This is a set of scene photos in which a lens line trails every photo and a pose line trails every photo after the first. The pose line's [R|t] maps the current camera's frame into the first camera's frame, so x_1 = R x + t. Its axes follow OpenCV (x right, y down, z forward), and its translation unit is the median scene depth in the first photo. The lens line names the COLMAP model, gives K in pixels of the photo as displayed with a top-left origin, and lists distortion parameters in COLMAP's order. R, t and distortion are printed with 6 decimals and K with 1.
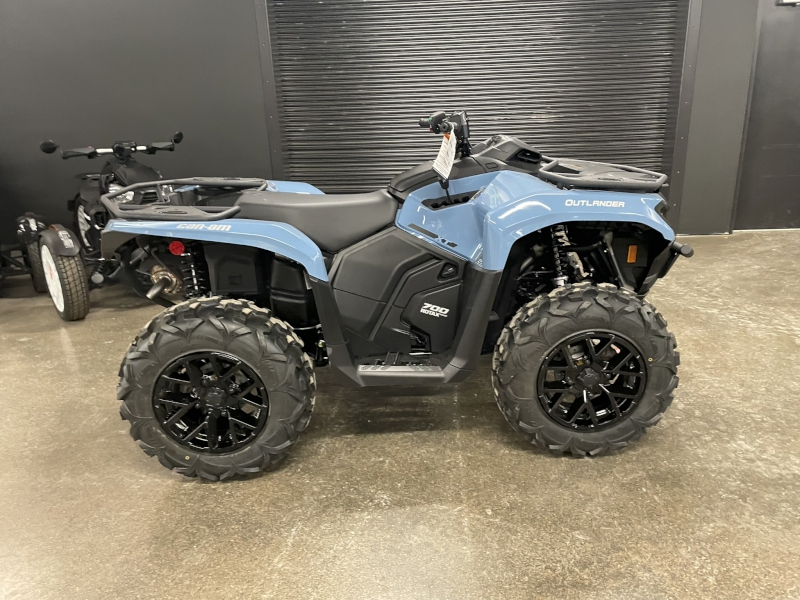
lens RADIAL K [[599.8, 0, 401.1], [0, 599.8, 308.5], [0, 0, 1]] dist [0.083389, -0.105046]
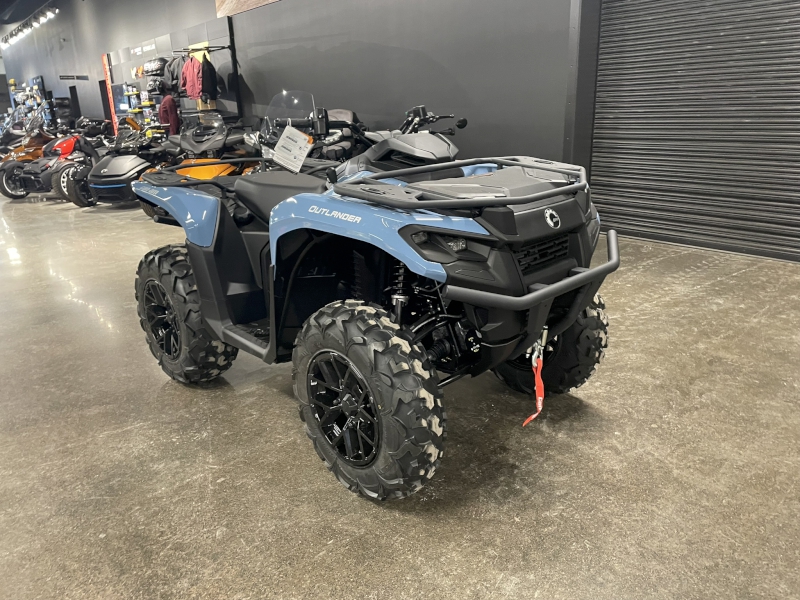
lens RADIAL K [[598.9, 0, 405.1], [0, 598.9, 302.6], [0, 0, 1]] dist [0.079036, -0.099250]
pose [[0.664009, 0.242267, -0.707389, 0.991242], [-0.226466, 0.966781, 0.118526, -0.164113], [0.712605, 0.081498, 0.696816, 0.427632]]
